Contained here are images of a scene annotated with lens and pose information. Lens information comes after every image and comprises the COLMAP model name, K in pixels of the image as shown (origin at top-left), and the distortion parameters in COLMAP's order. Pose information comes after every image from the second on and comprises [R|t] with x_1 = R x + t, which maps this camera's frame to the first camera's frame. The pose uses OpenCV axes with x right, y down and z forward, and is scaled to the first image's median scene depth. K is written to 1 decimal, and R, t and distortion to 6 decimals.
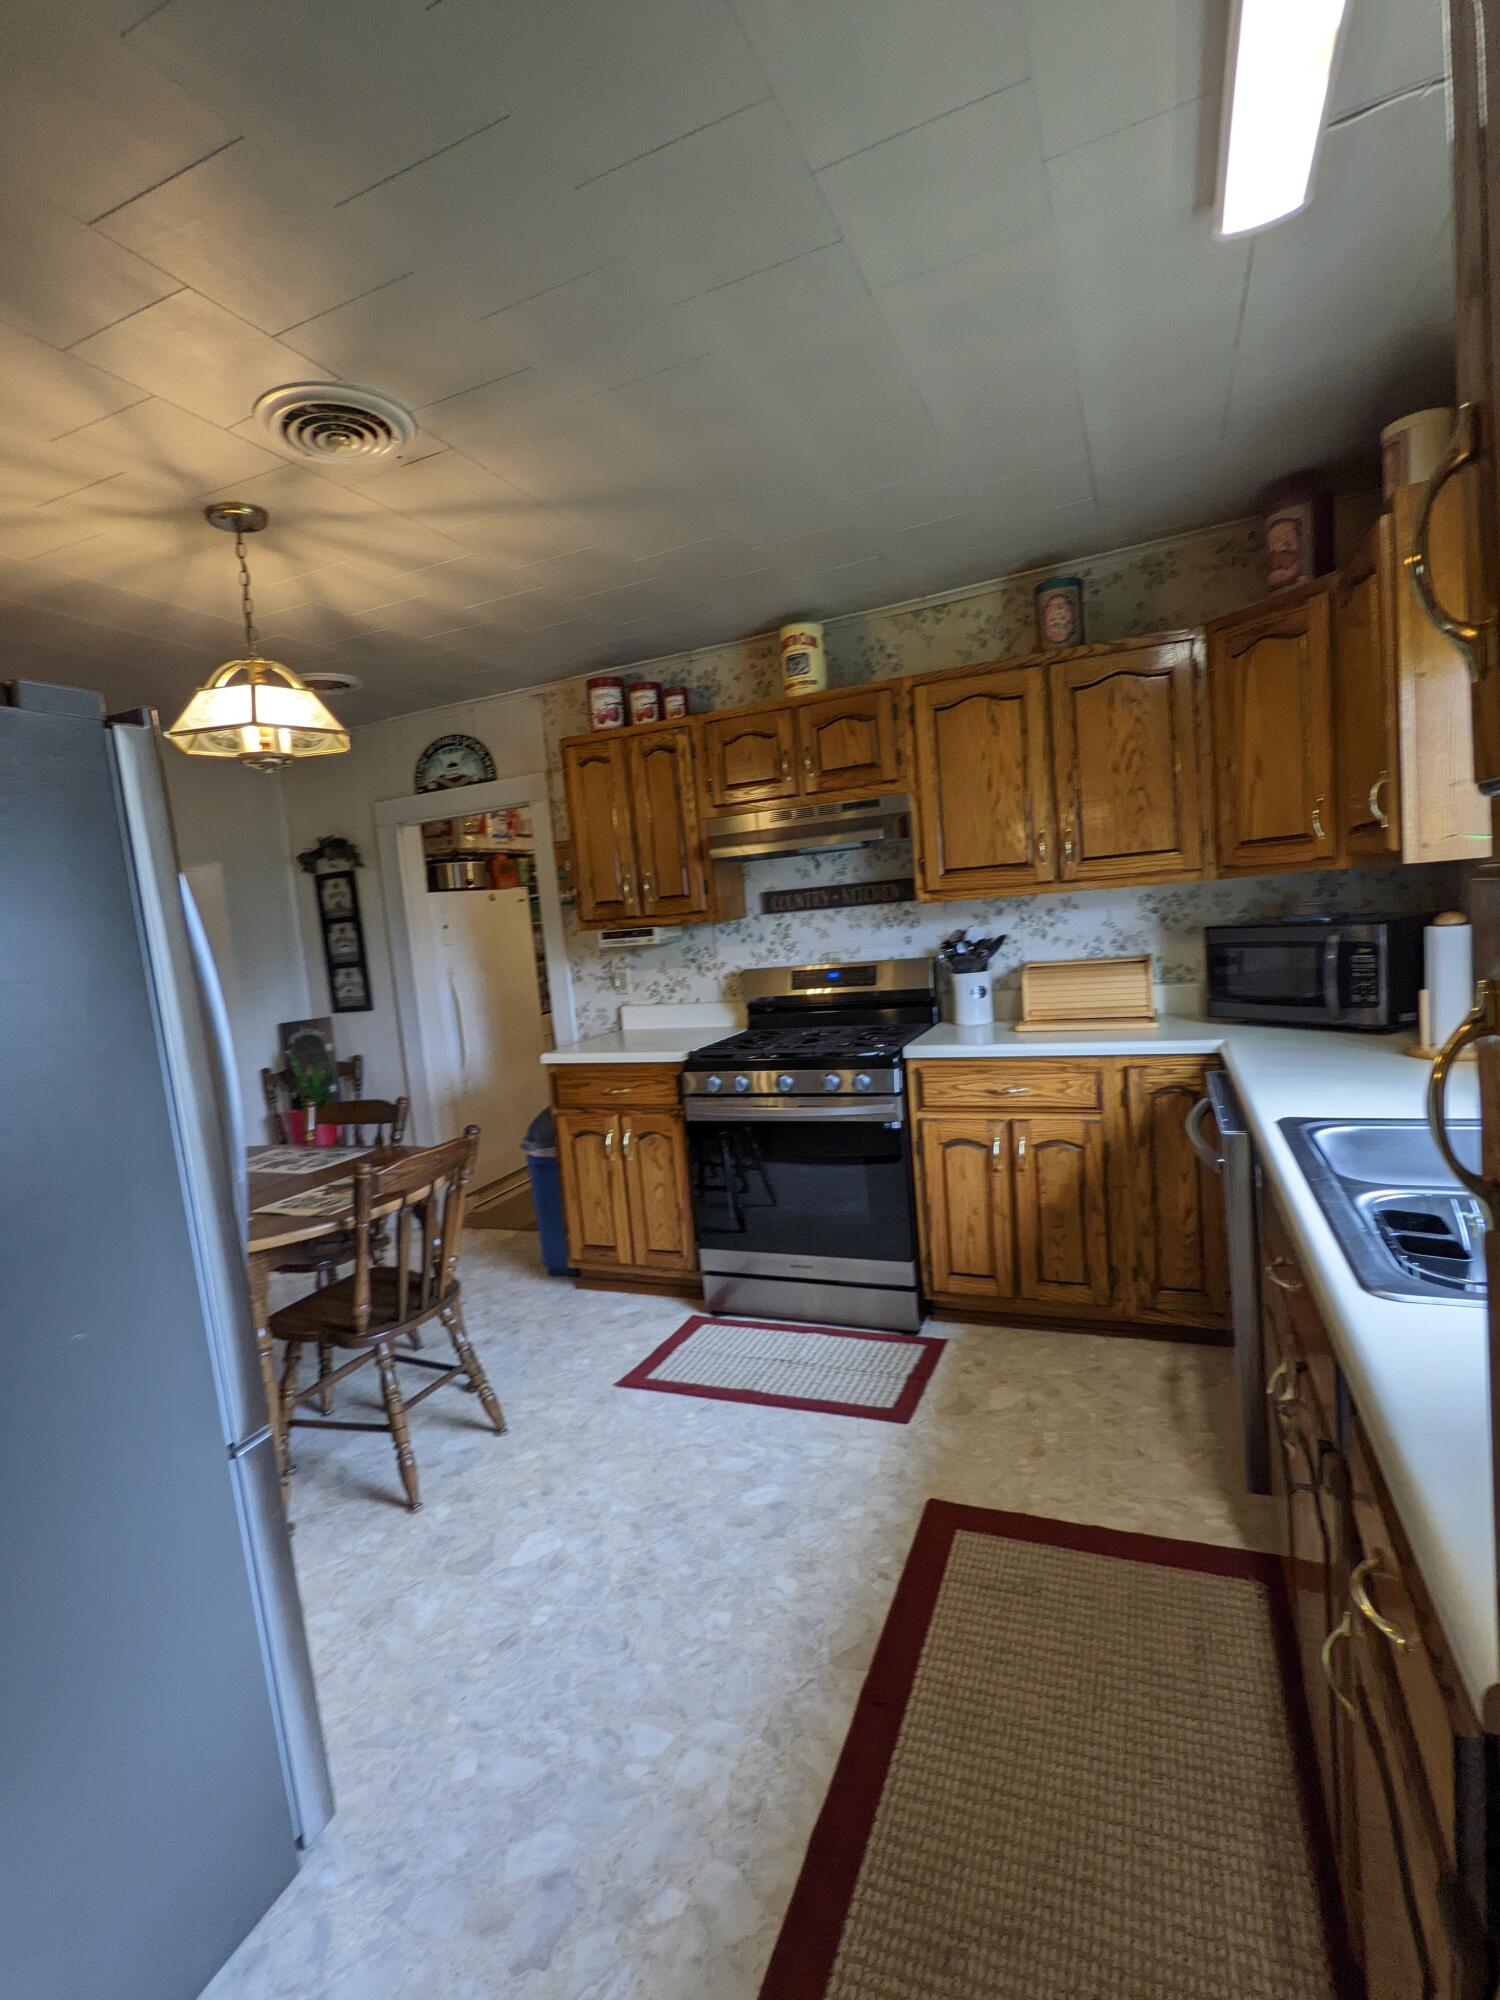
lens RADIAL K [[949.1, 0, 737.7], [0, 949.1, 997.0], [0, 0, 1]] dist [-0.001201, 0.000917]
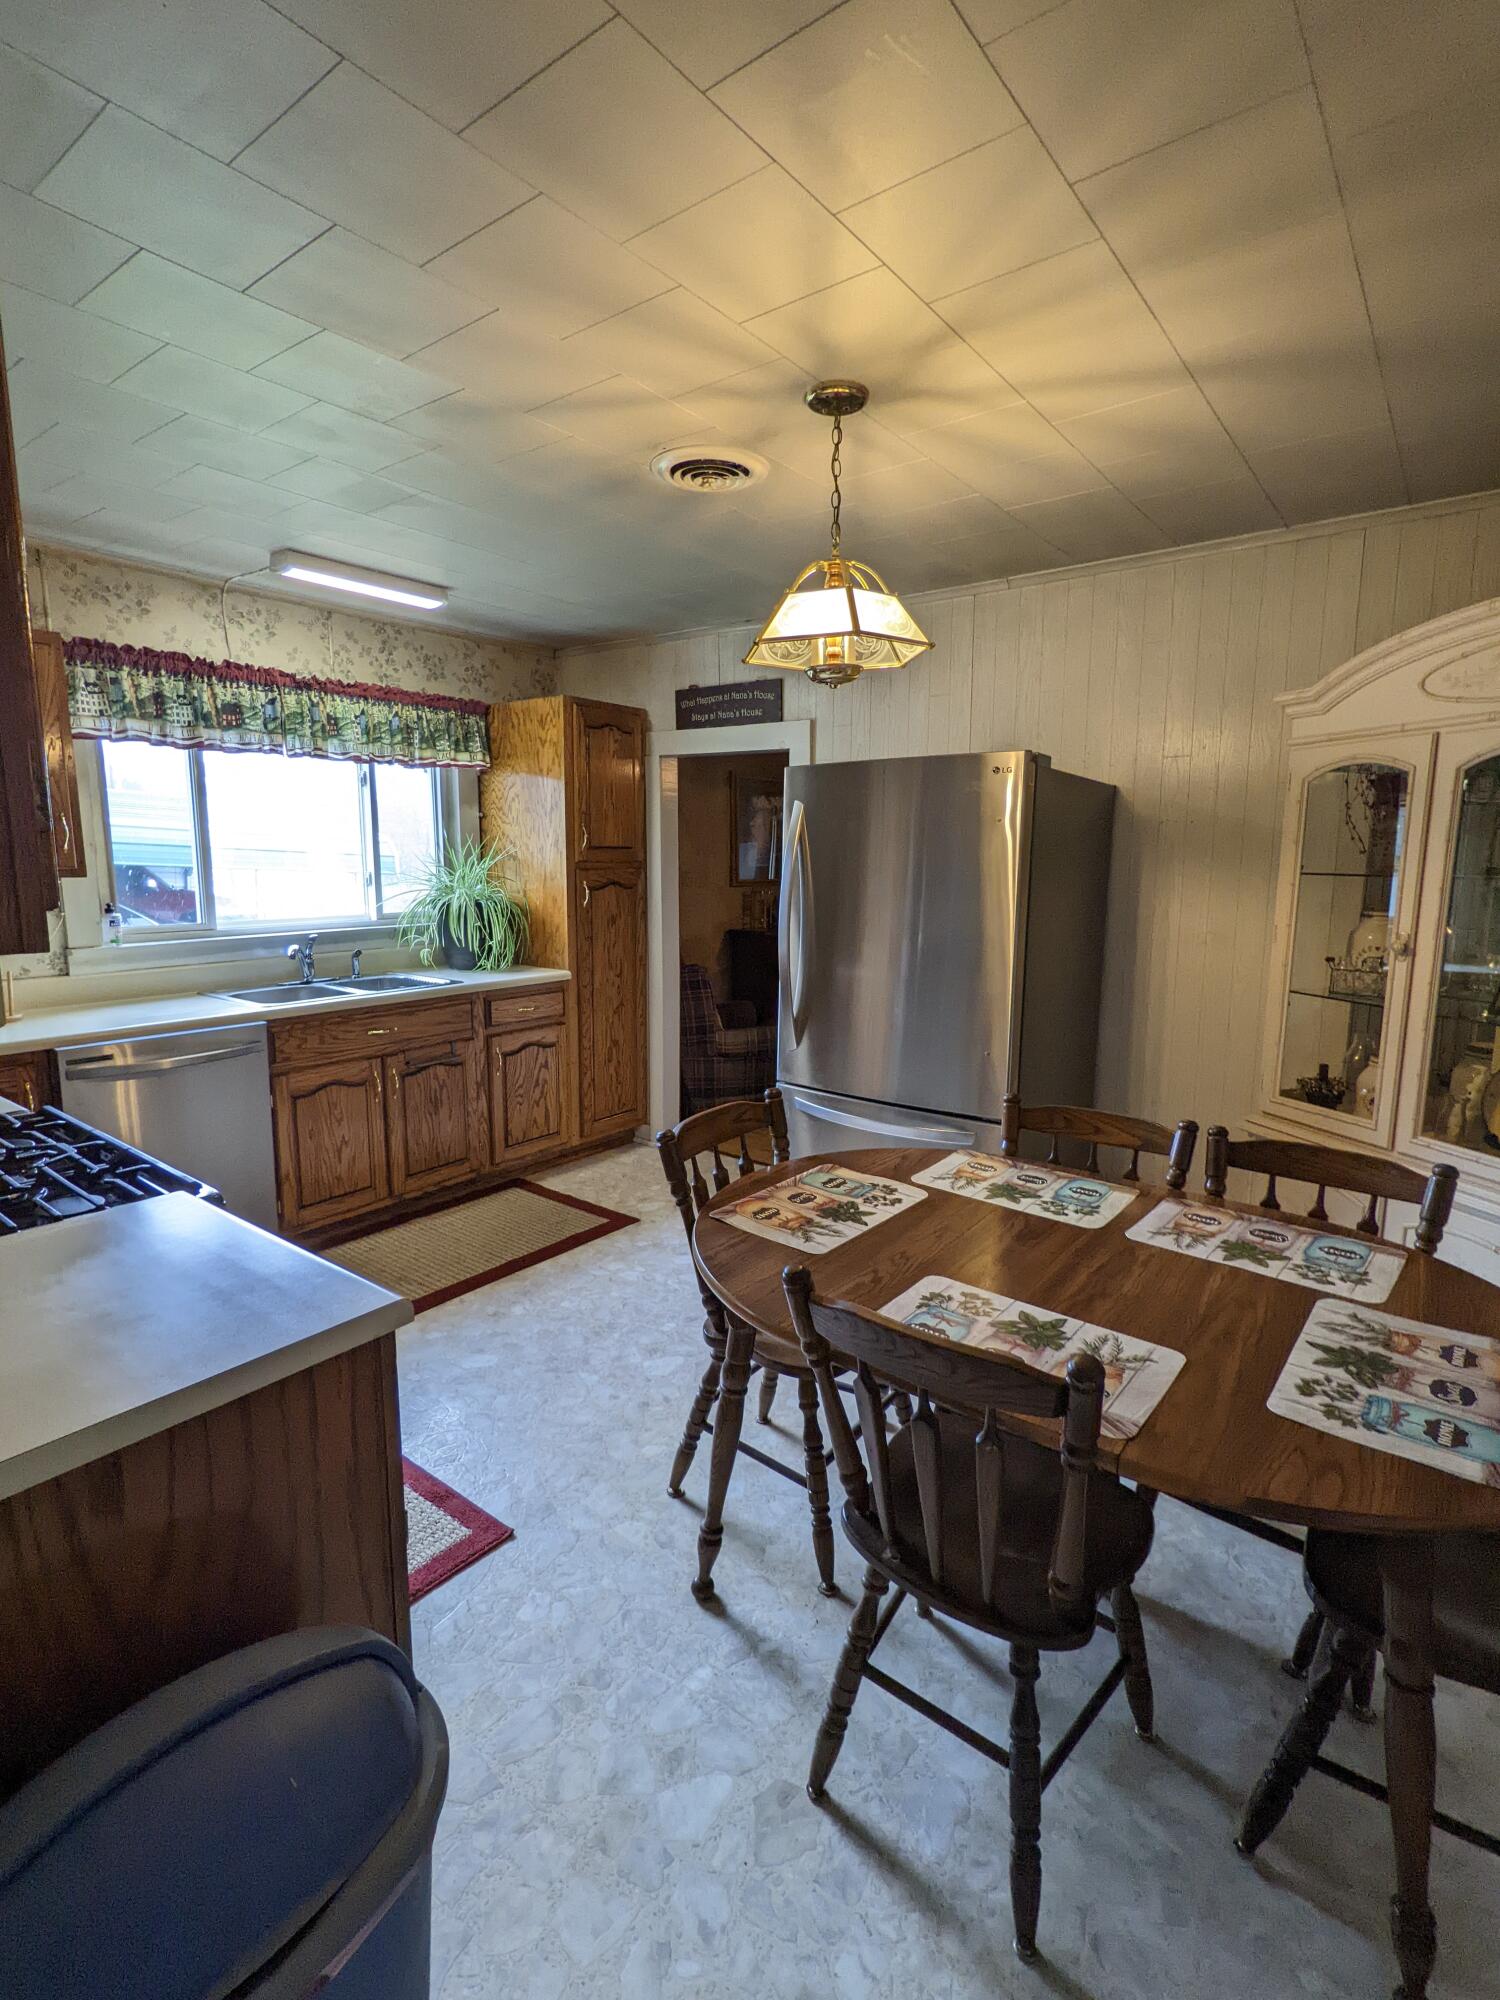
lens RADIAL K [[949.1, 0, 733.9], [0, 949.1, 991.6], [0, 0, 1]] dist [-0.001201, 0.000917]
pose [[-0.960904, 0.044869, 0.273222, -0.402474], [0.105105, 0.972031, 0.210020, -0.094922], [-0.256157, 0.230526, -0.938745, 1.230490]]
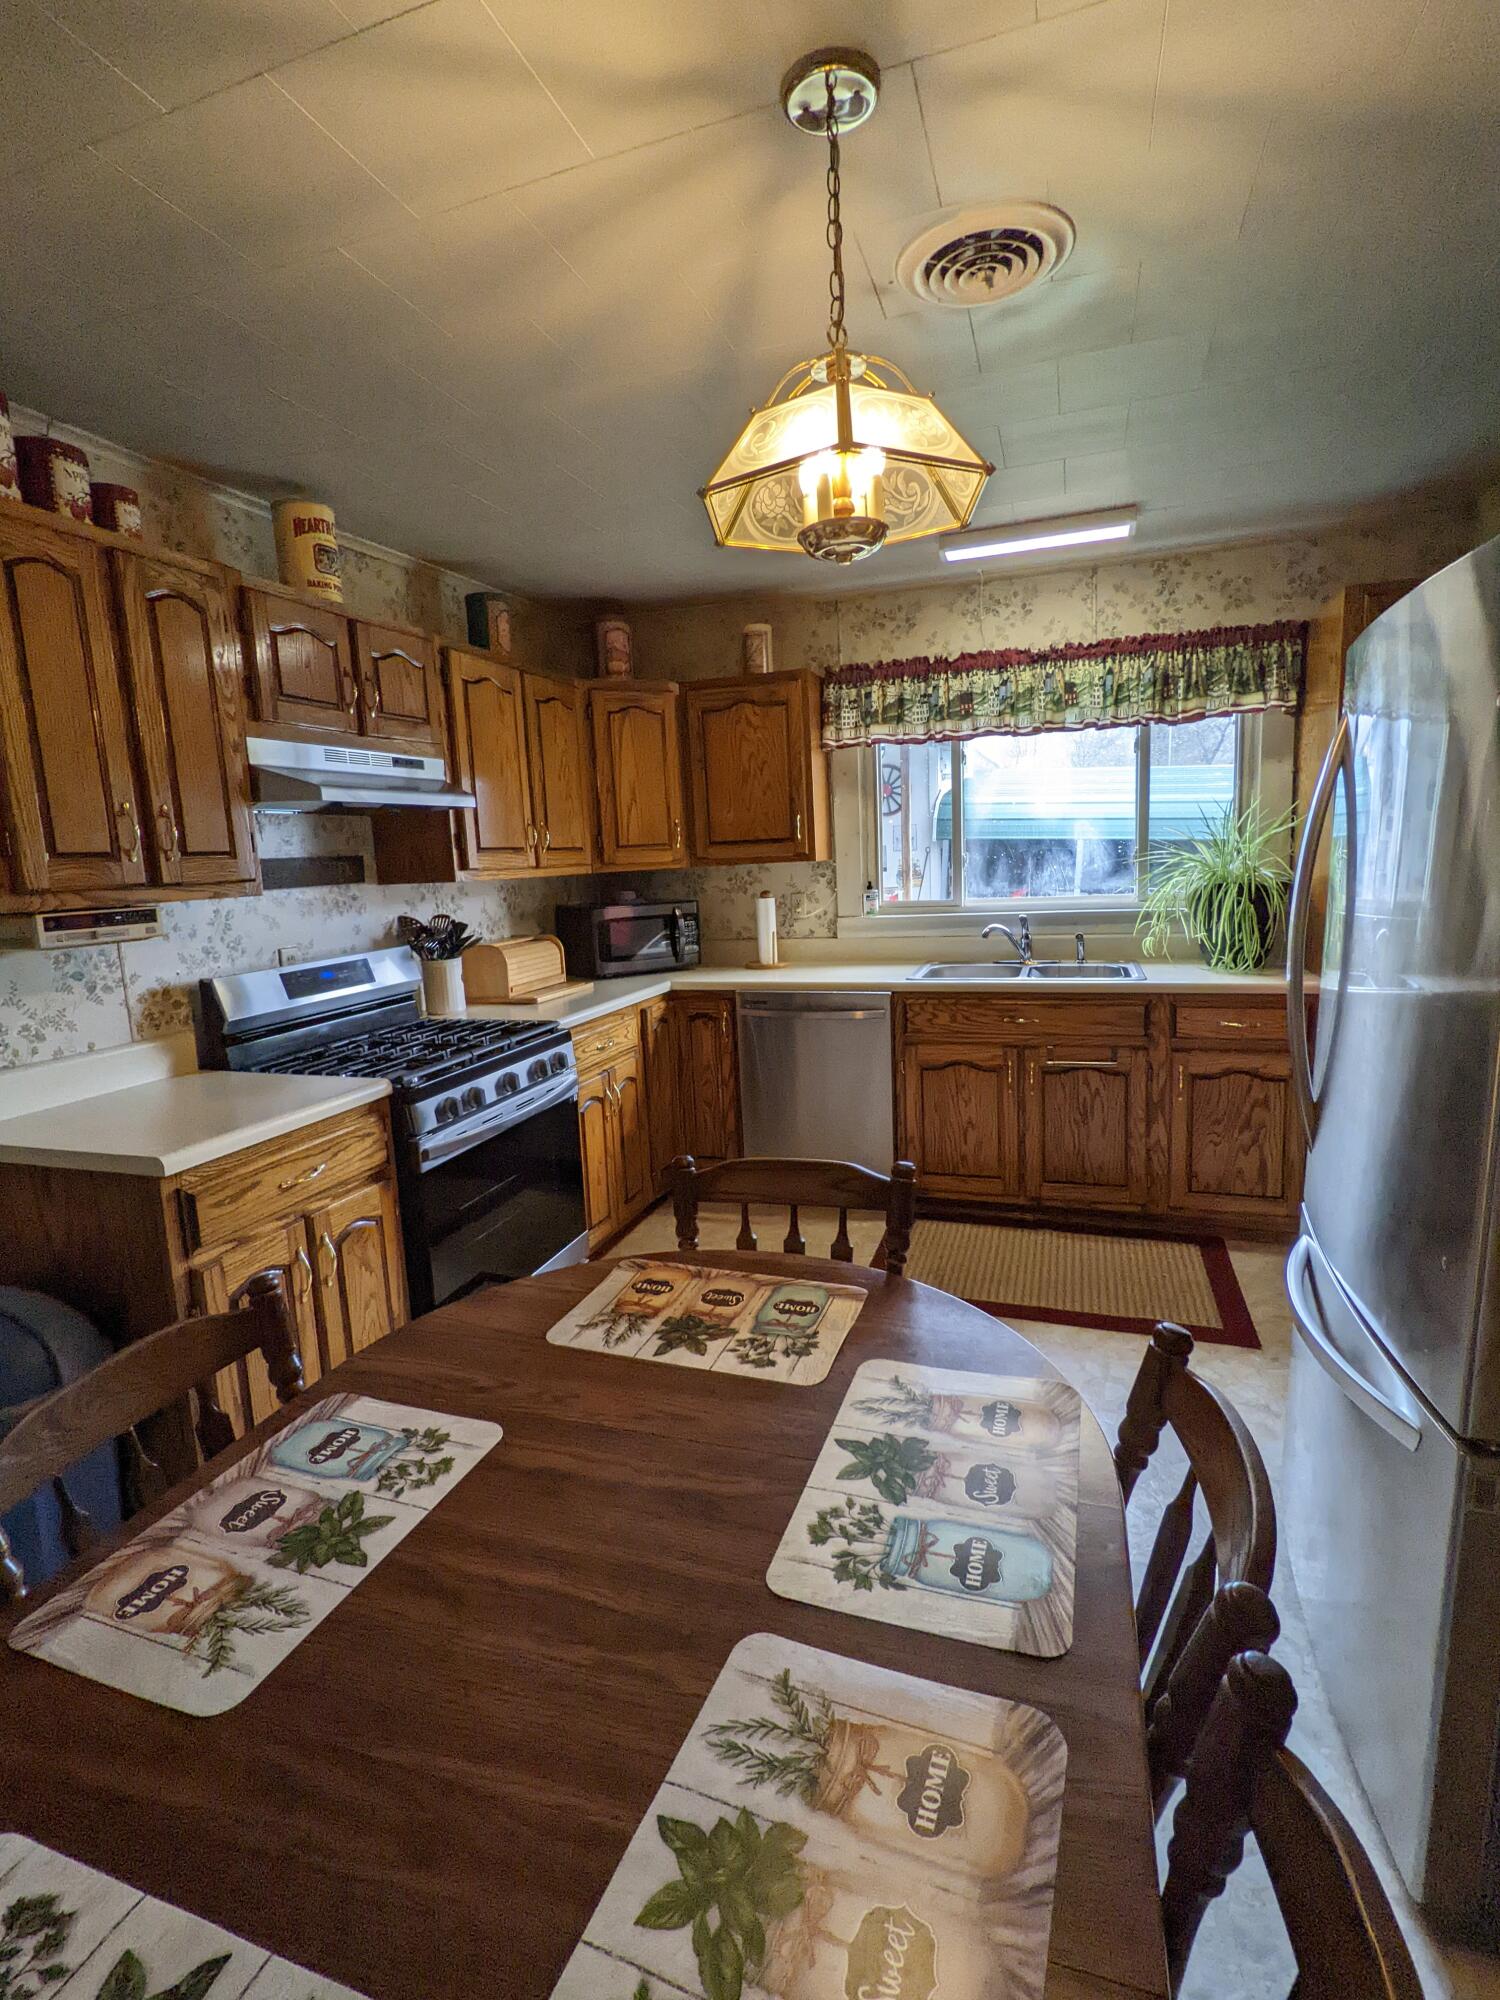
lens RADIAL K [[949.1, 0, 750.3], [0, 949.1, 995.0], [0, 0, 1]] dist [-0.001201, 0.000917]
pose [[-0.070323, -0.058658, 0.995798, -0.687166], [0.142399, 0.987455, 0.068223, -0.010646], [-0.987308, 0.146599, -0.061088, 0.715440]]
